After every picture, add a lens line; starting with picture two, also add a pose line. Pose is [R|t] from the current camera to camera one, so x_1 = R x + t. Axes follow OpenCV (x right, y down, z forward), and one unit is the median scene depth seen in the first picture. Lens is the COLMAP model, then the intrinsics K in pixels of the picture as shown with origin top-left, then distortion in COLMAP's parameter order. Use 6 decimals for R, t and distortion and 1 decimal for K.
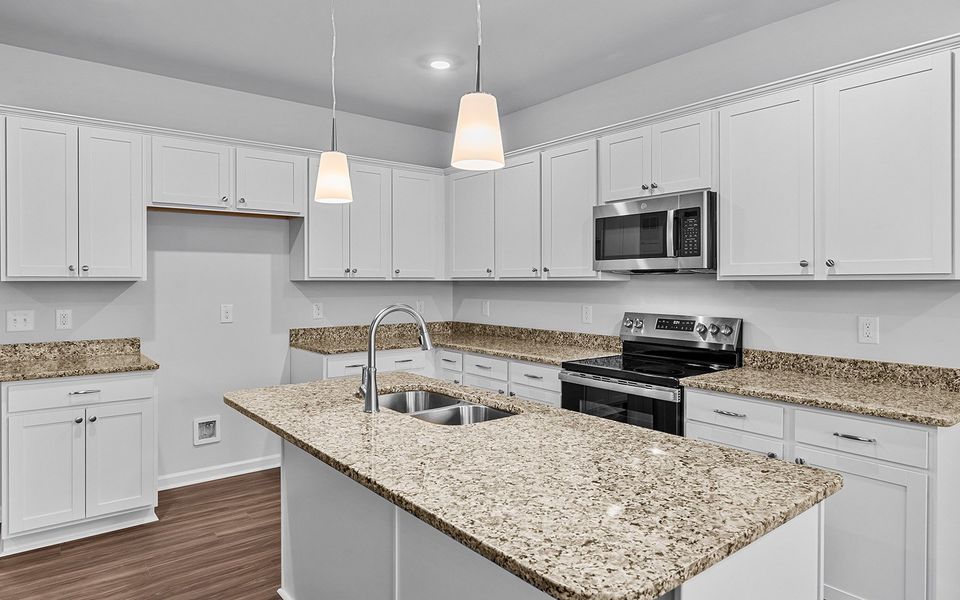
lens RADIAL K [[577.7, 0, 477.8], [0, 577.7, 284.5], [0, 0, 1]] dist [-0.003080, 0.002298]
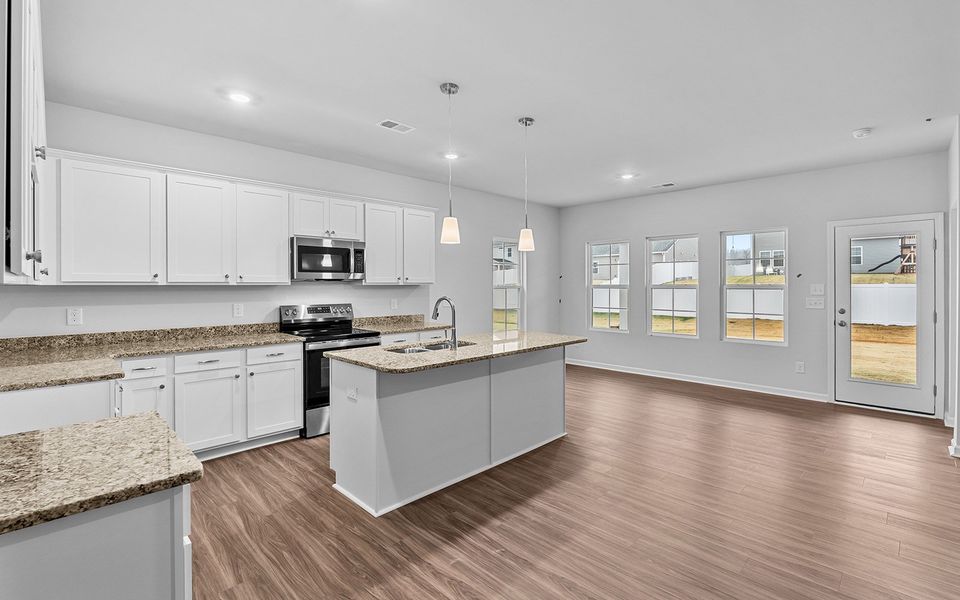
lens RADIAL K [[433.9, 0, 482.3], [0, 433.9, 287.9], [0, 0, 1]] dist [-0.004355, -0.000288]
pose [[-0.112752, -0.004689, 0.993612, -0.988363], [0.008424, 0.999948, 0.005675, -0.001658], [-0.993587, 0.009010, -0.112707, 0.624002]]
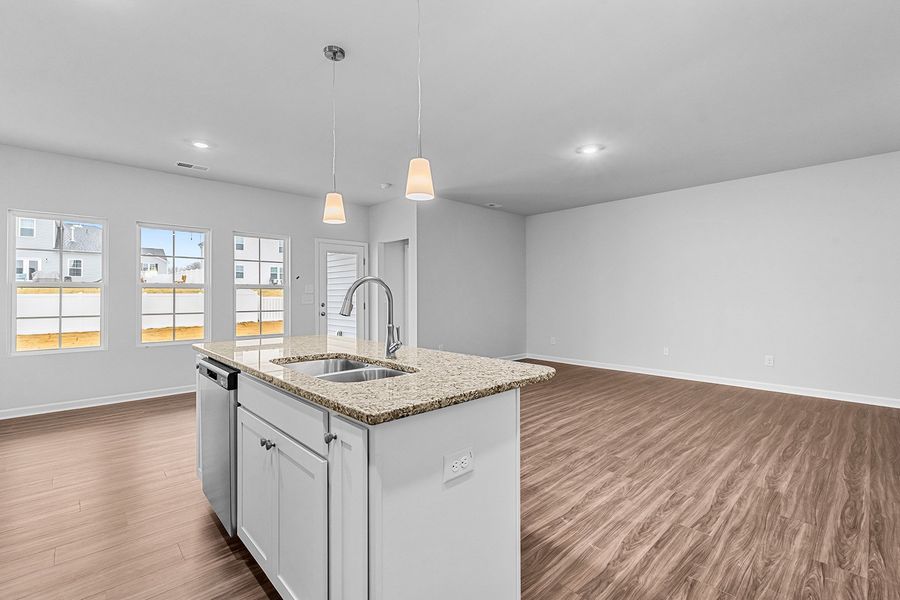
lens RADIAL K [[399.7, 0, 445.7], [0, 399.7, 296.2], [0, 0, 1]] dist [-0.011548, 0.000534]
pose [[-0.997093, 0.005665, -0.075986, -0.140682], [0.005120, 0.999960, 0.007359, 0.041244], [0.076025, 0.006949, -0.997082, 1.115647]]
